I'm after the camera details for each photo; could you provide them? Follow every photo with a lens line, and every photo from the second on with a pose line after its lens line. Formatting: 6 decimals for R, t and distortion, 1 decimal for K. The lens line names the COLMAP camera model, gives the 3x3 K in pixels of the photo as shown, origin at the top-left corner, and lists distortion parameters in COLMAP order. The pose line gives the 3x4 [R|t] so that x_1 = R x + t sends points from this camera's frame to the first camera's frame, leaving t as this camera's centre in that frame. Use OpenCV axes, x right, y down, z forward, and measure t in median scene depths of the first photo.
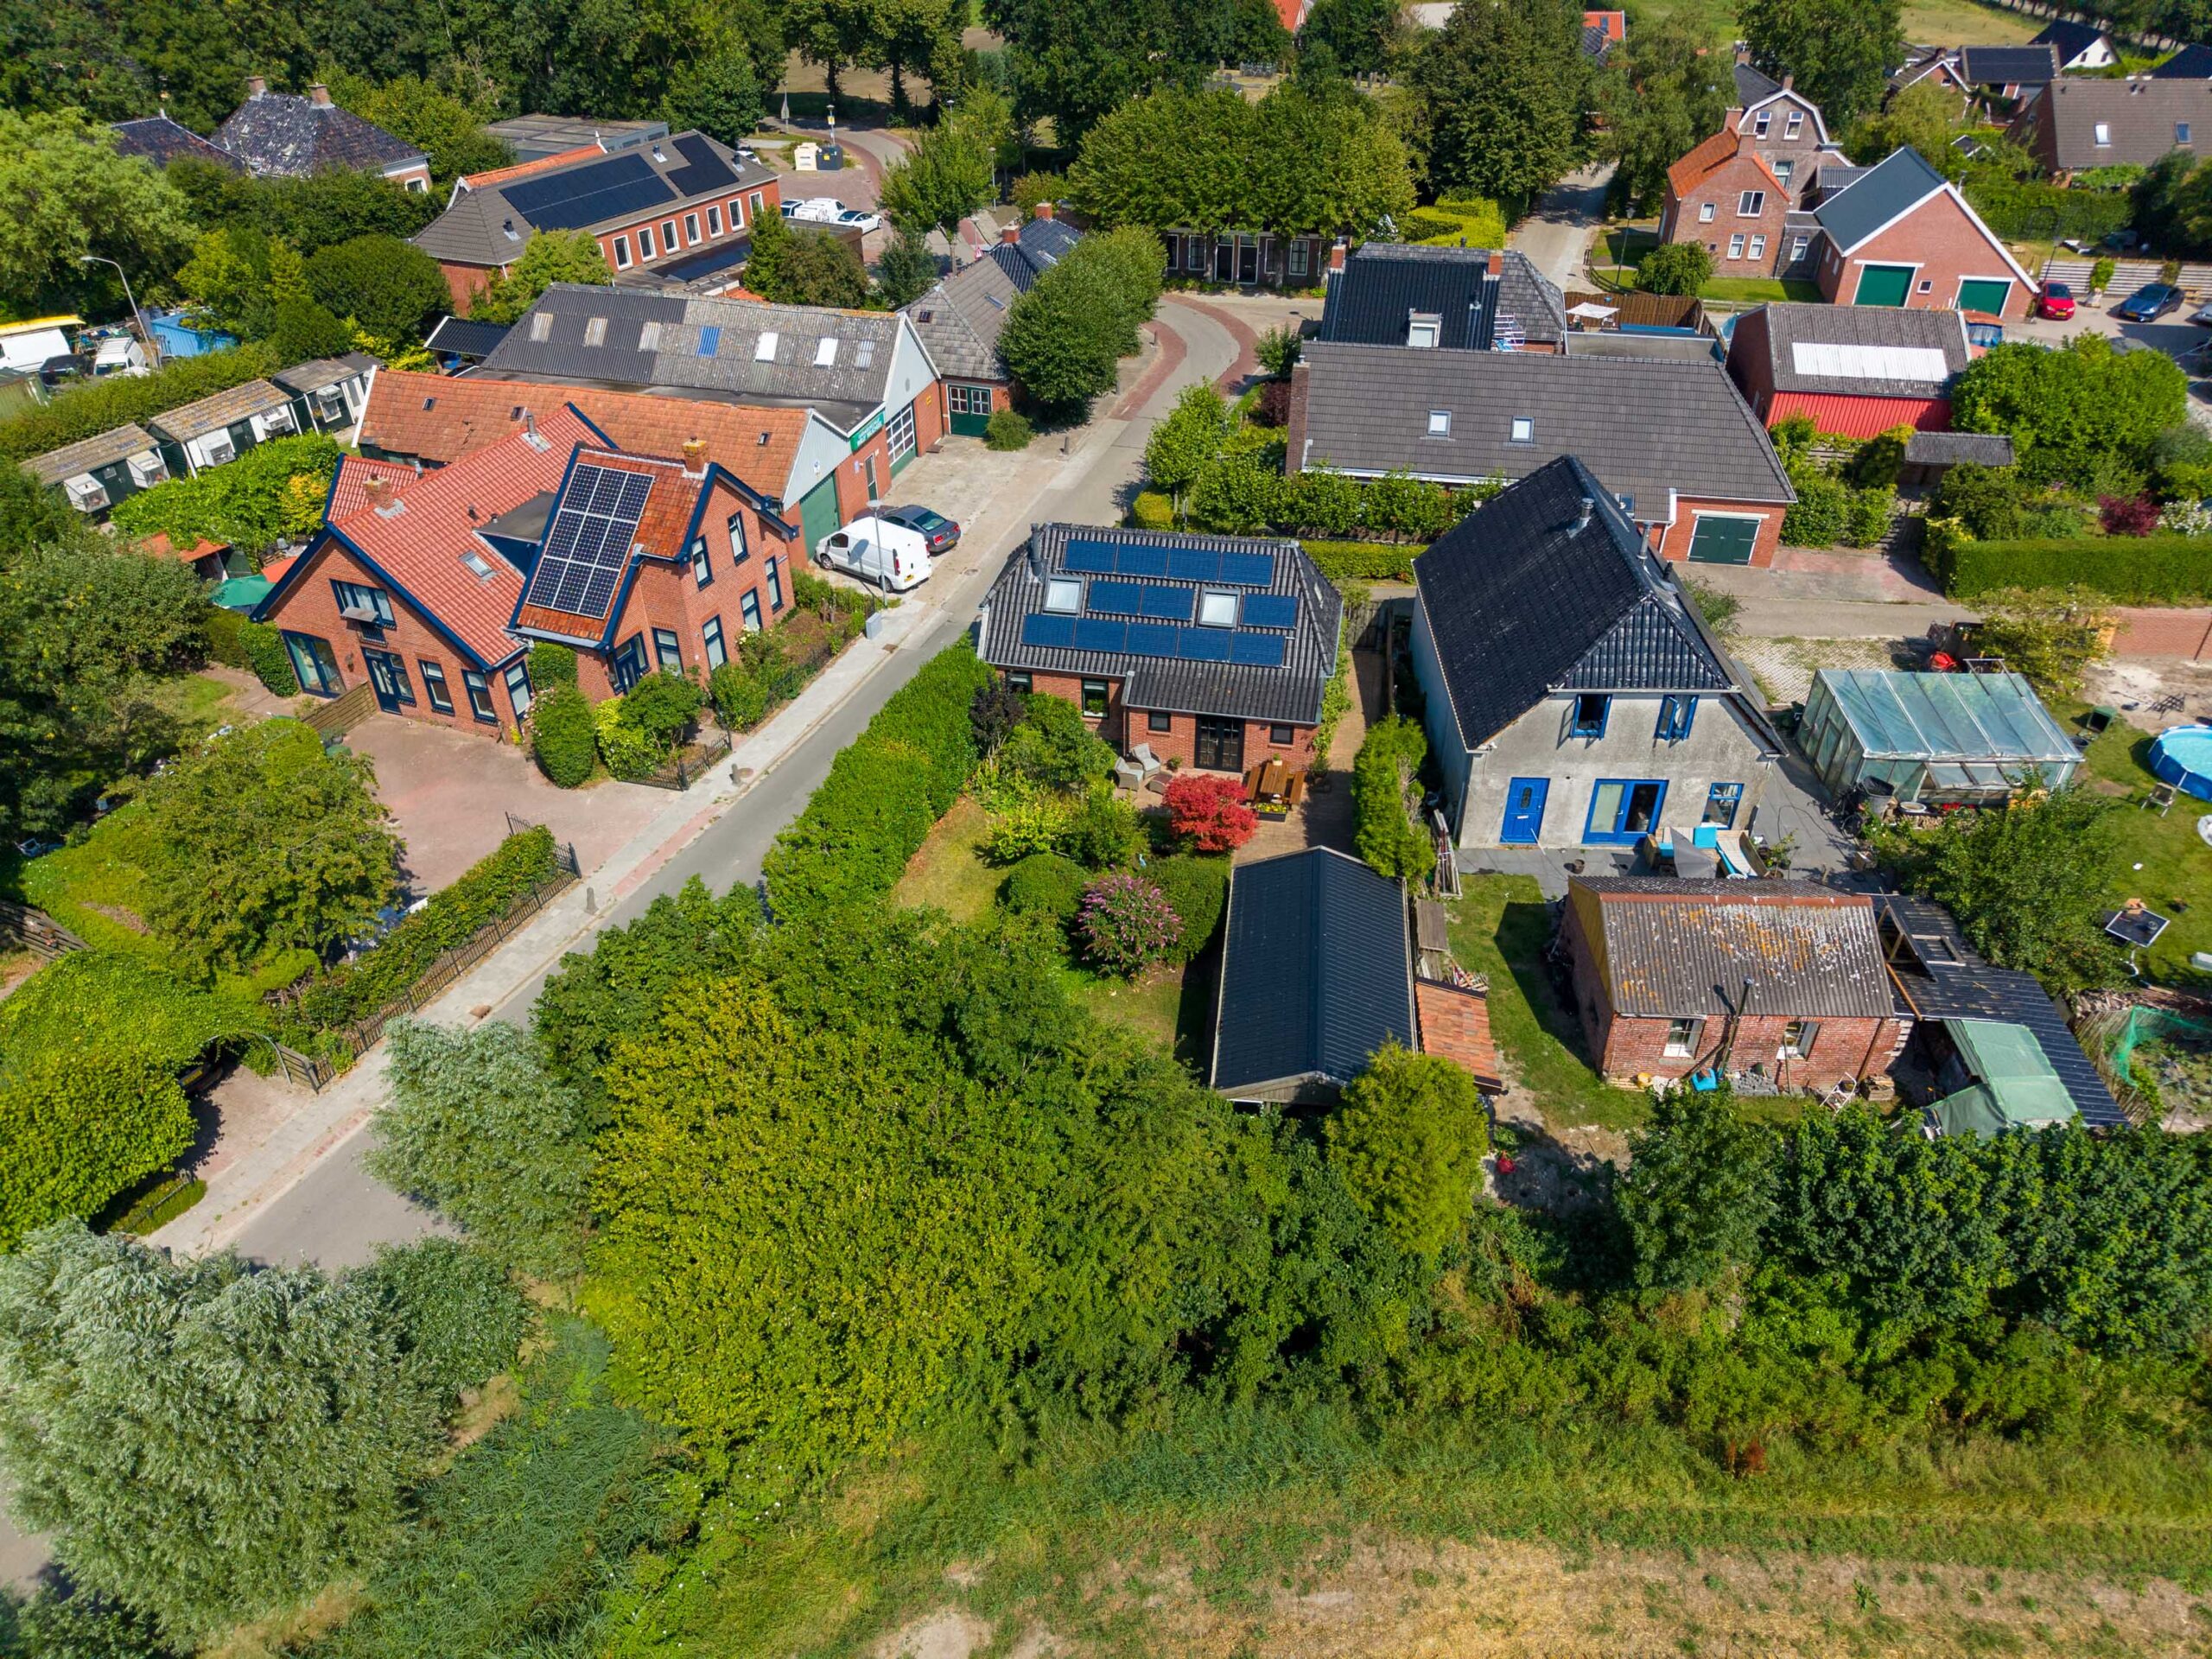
lens RADIAL K [[1491.2, 0, 1113.1], [0, 1491.2, 834.0], [0, 0, 1]] dist [0.006620, -0.000282]
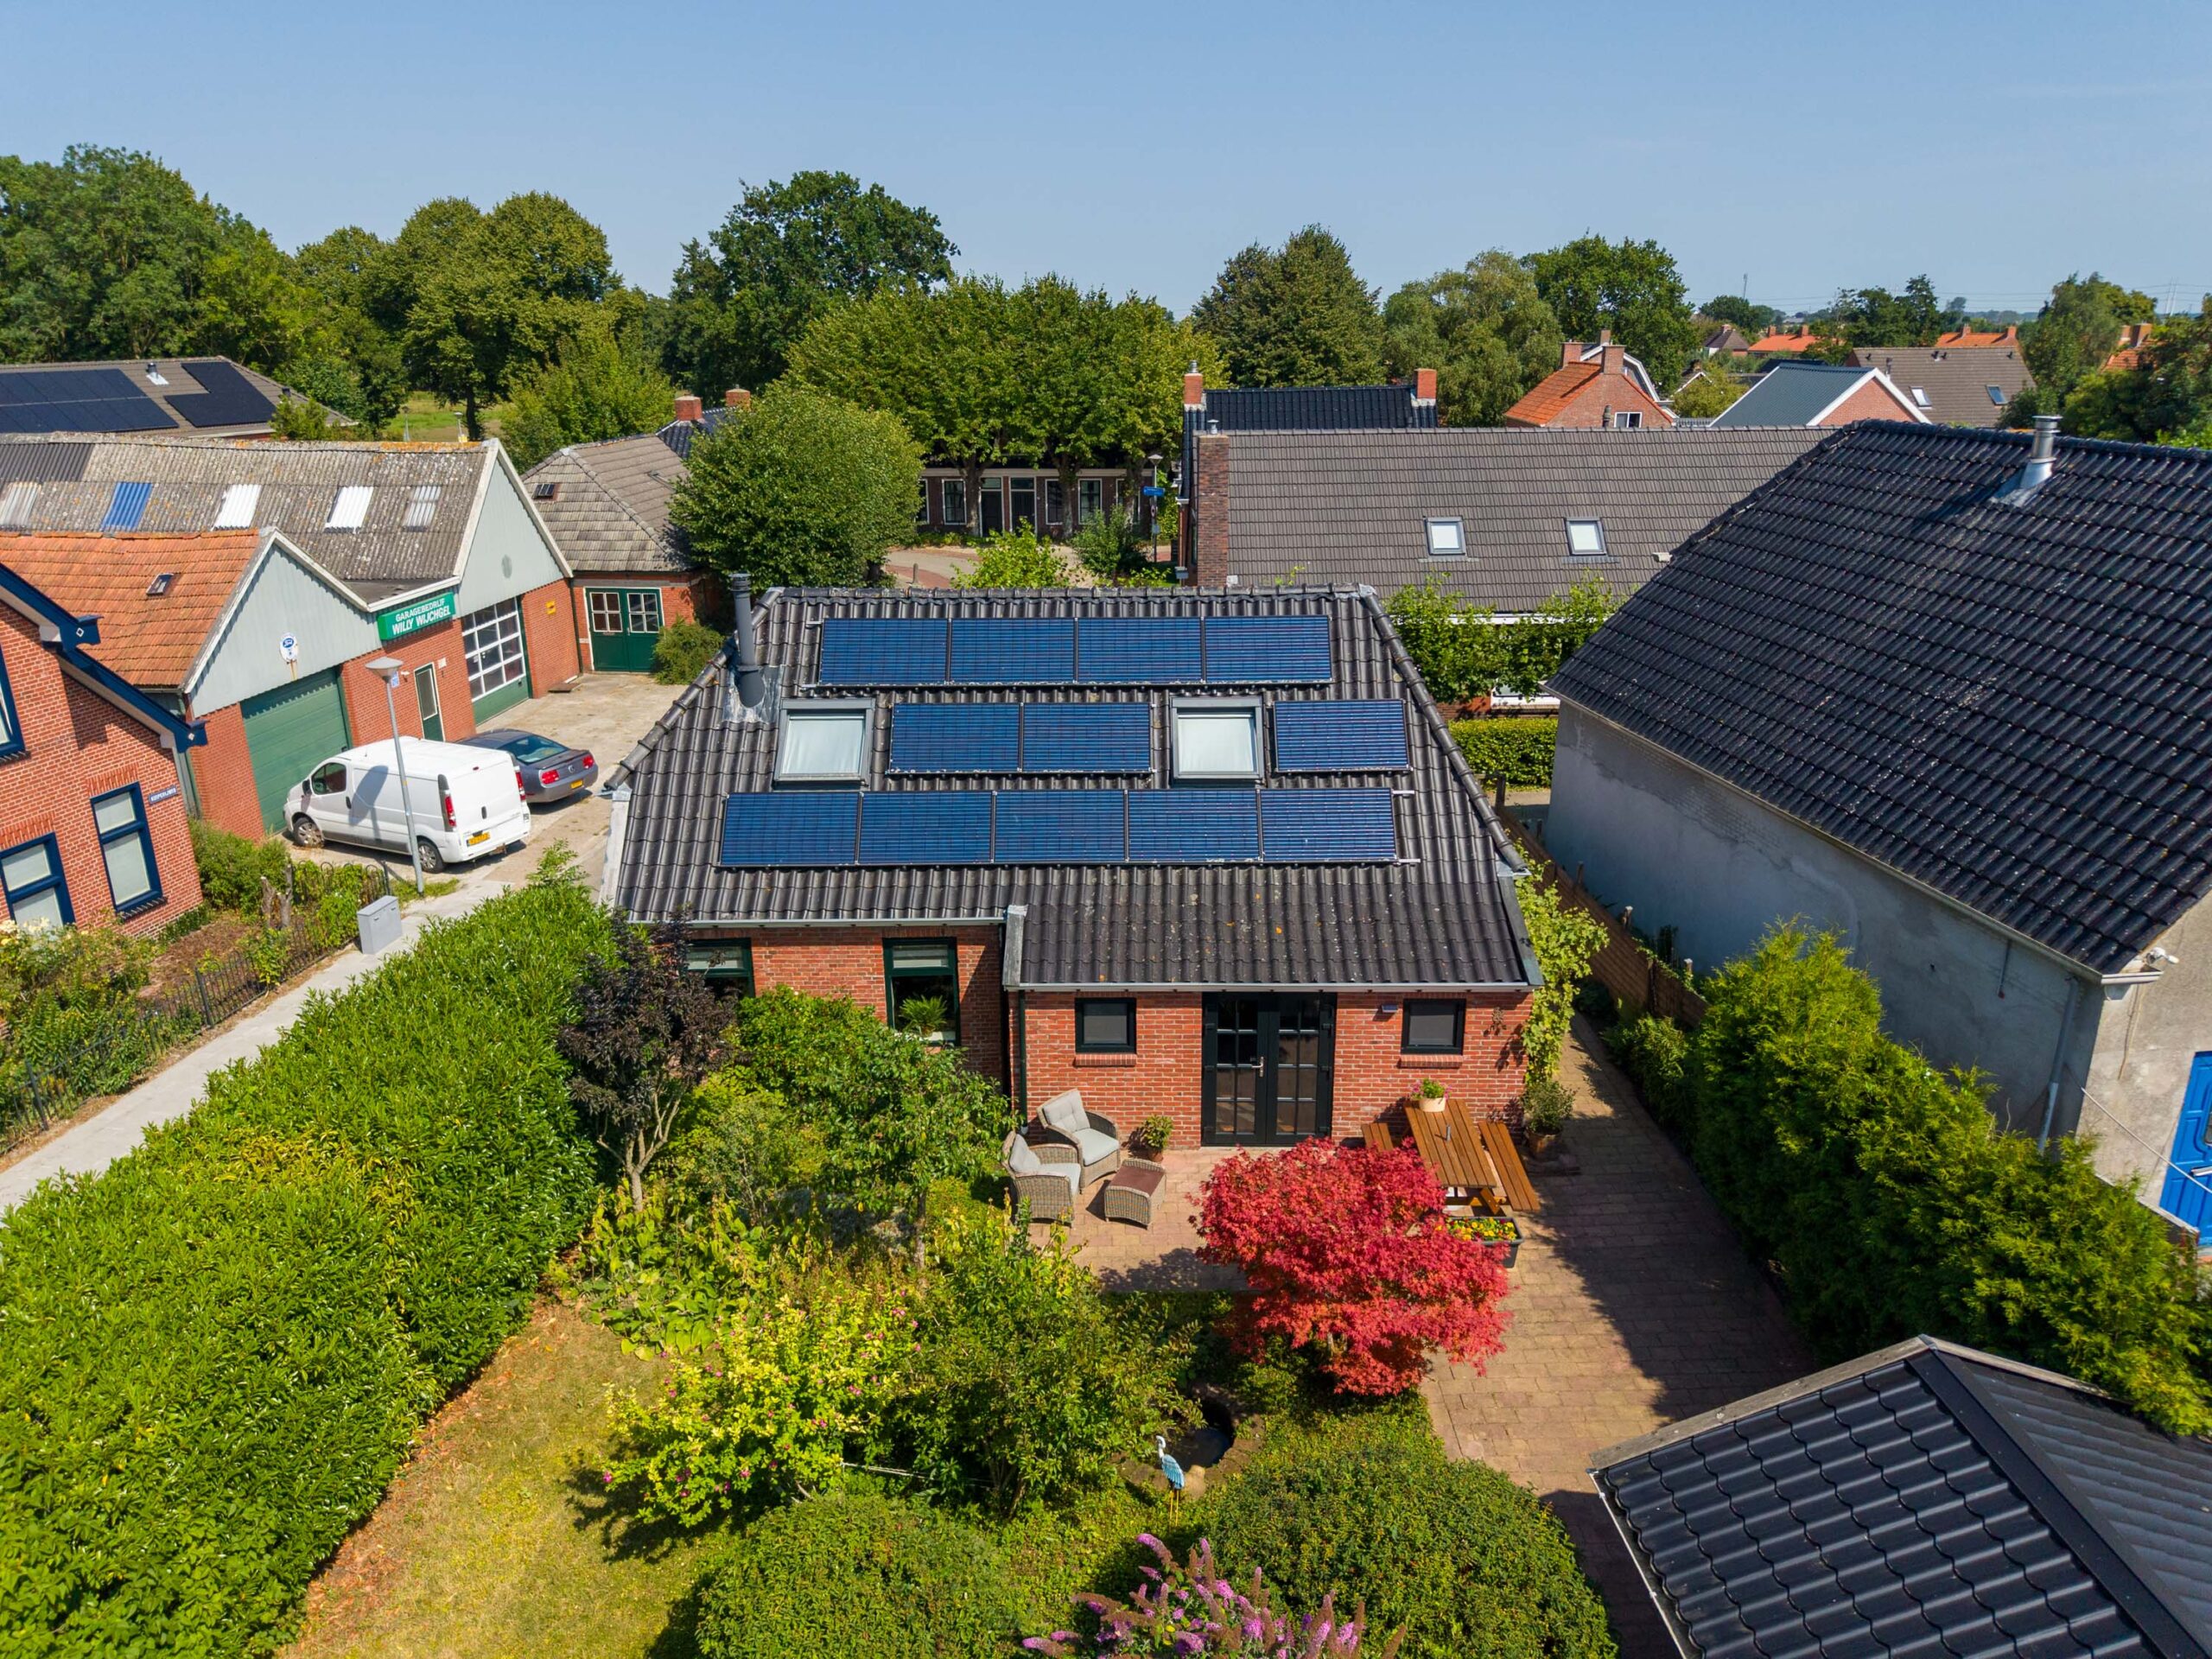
lens RADIAL K [[1517.9, 0, 1111.2], [0, 1517.9, 818.1], [0, 0, 1]] dist [0.012263, -0.002829]
pose [[0.980335, -0.062406, 0.187214, -0.028839], [0.116642, 0.948467, -0.294626, -0.010509], [-0.159180, 0.310669, 0.937095, 0.509630]]
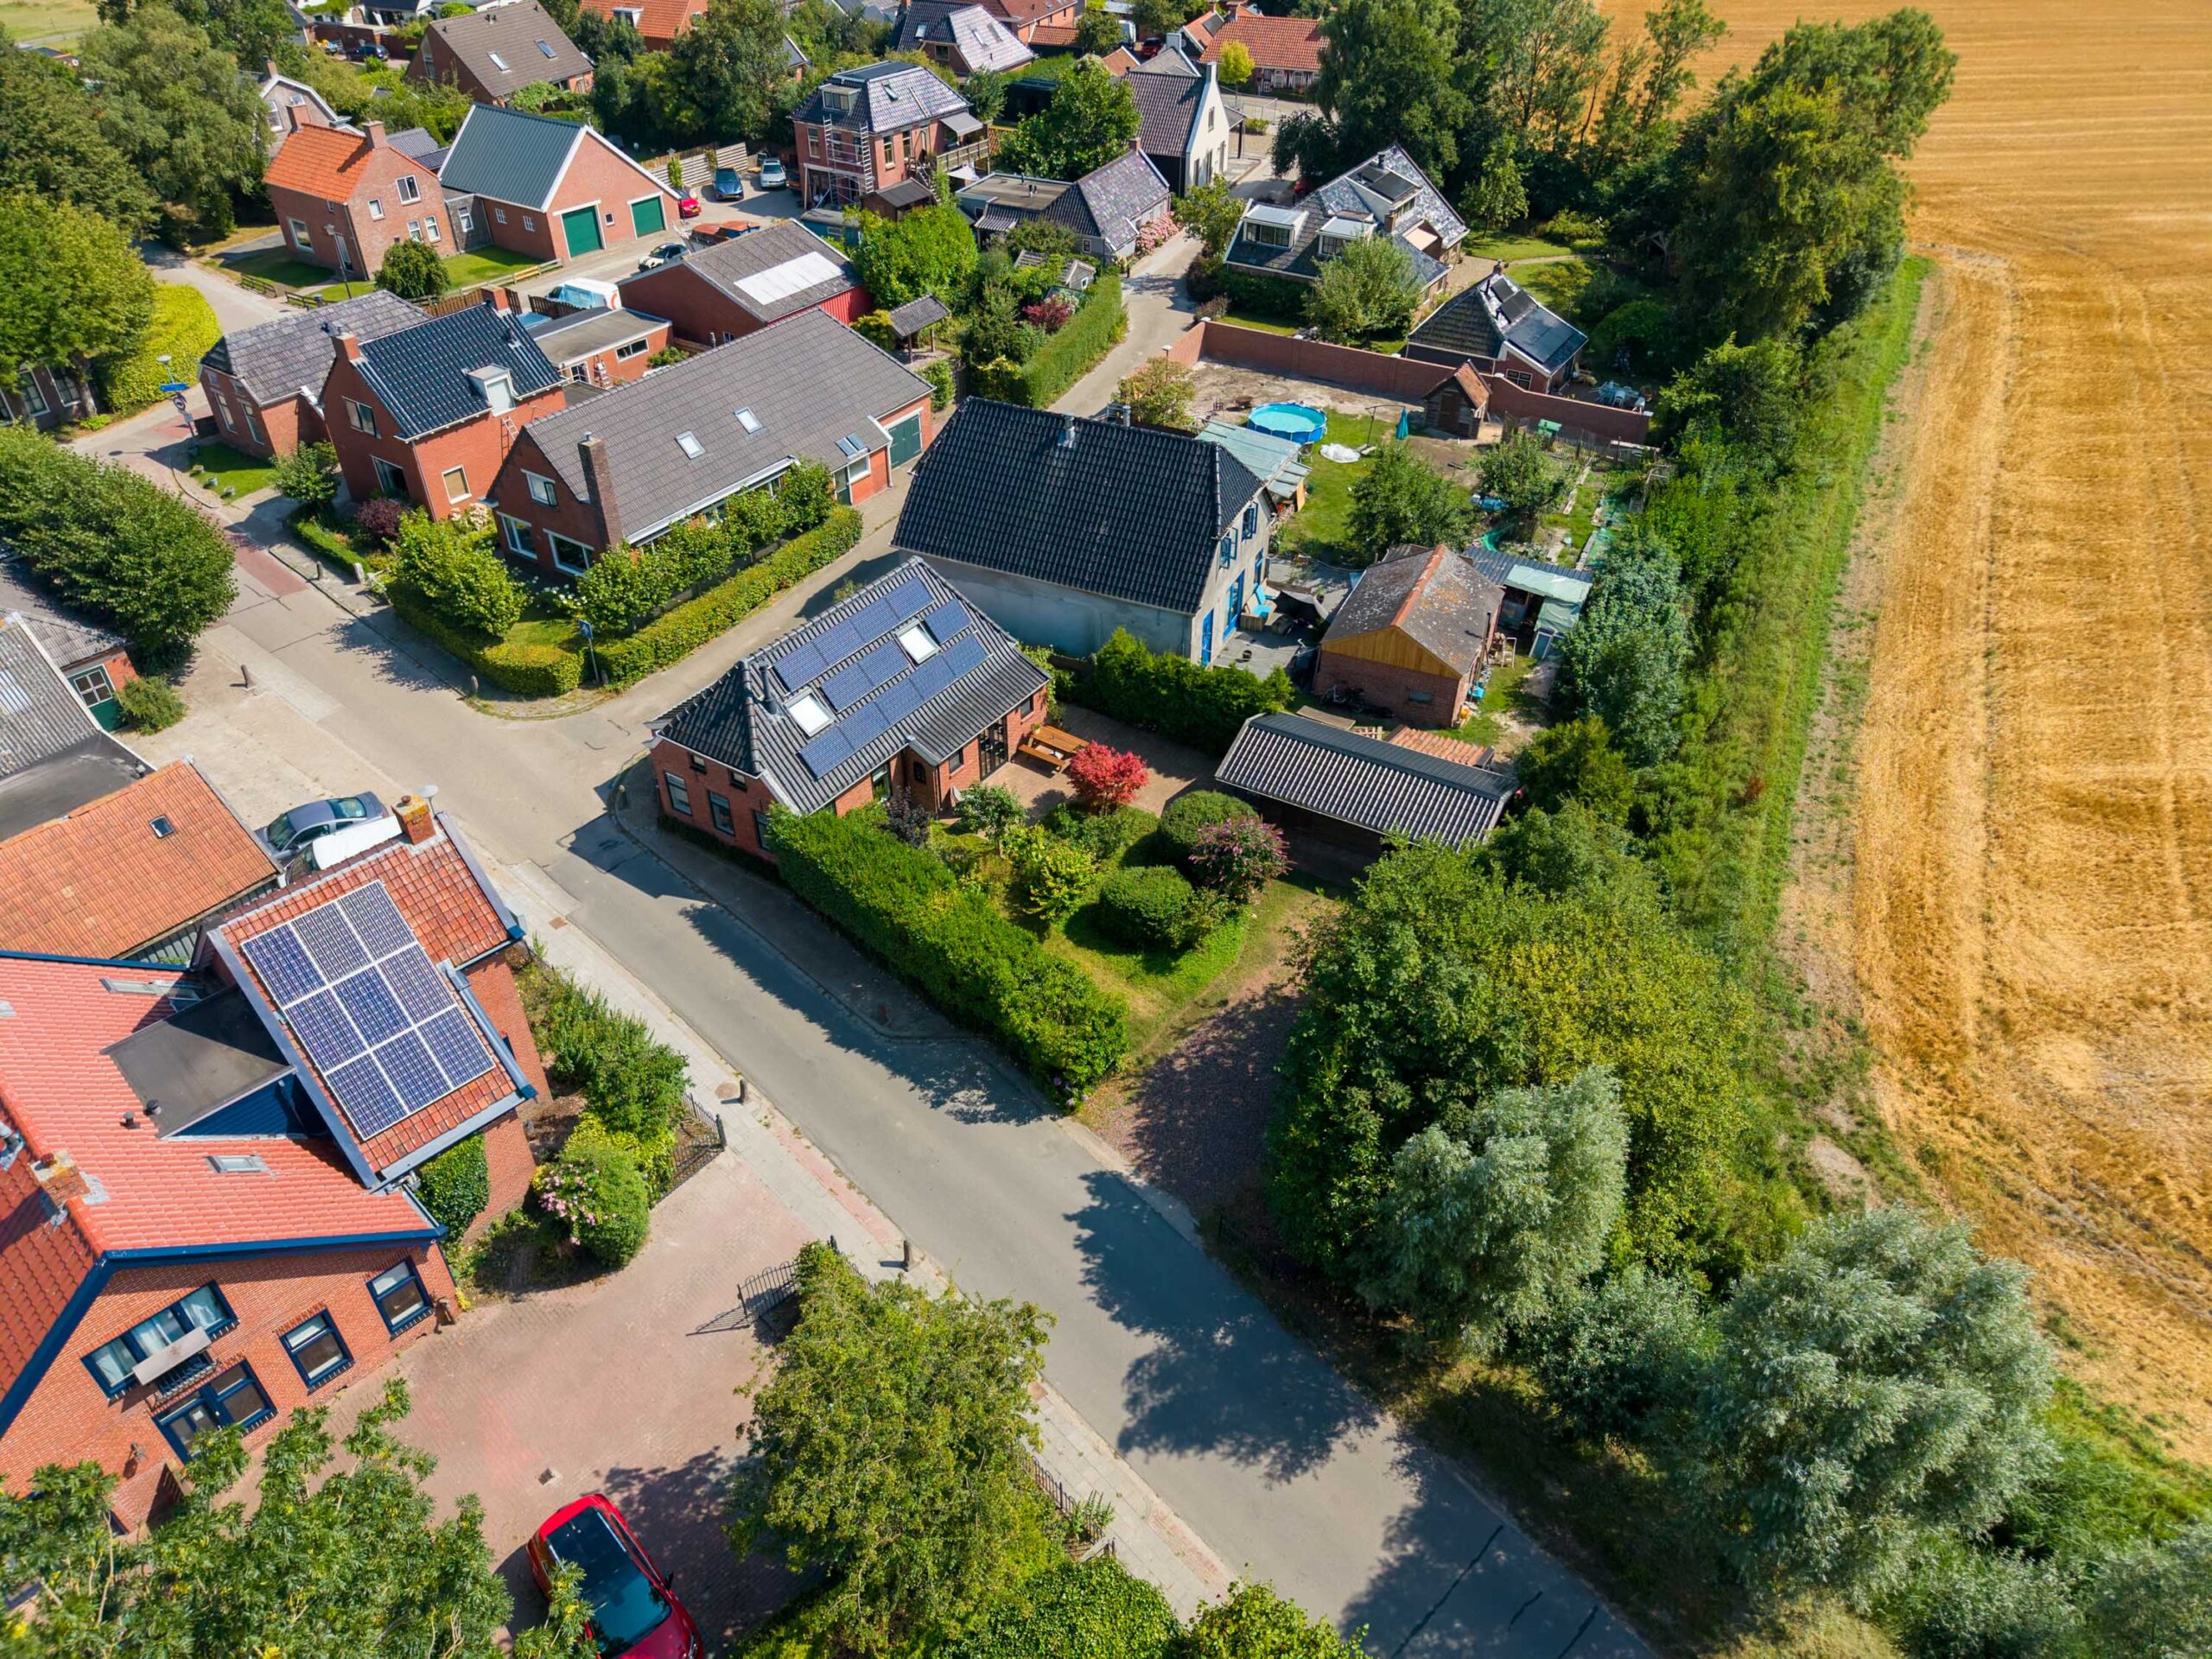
lens RADIAL K [[1491.2, 0, 1113.1], [0, 1491.2, 834.0], [0, 0, 1]] dist [0.006620, -0.000282]
pose [[0.366140, -0.562567, 0.741256, -0.584452], [0.527910, 0.781554, 0.332392, -0.260703], [-0.766324, 0.269614, 0.583143, 0.271272]]
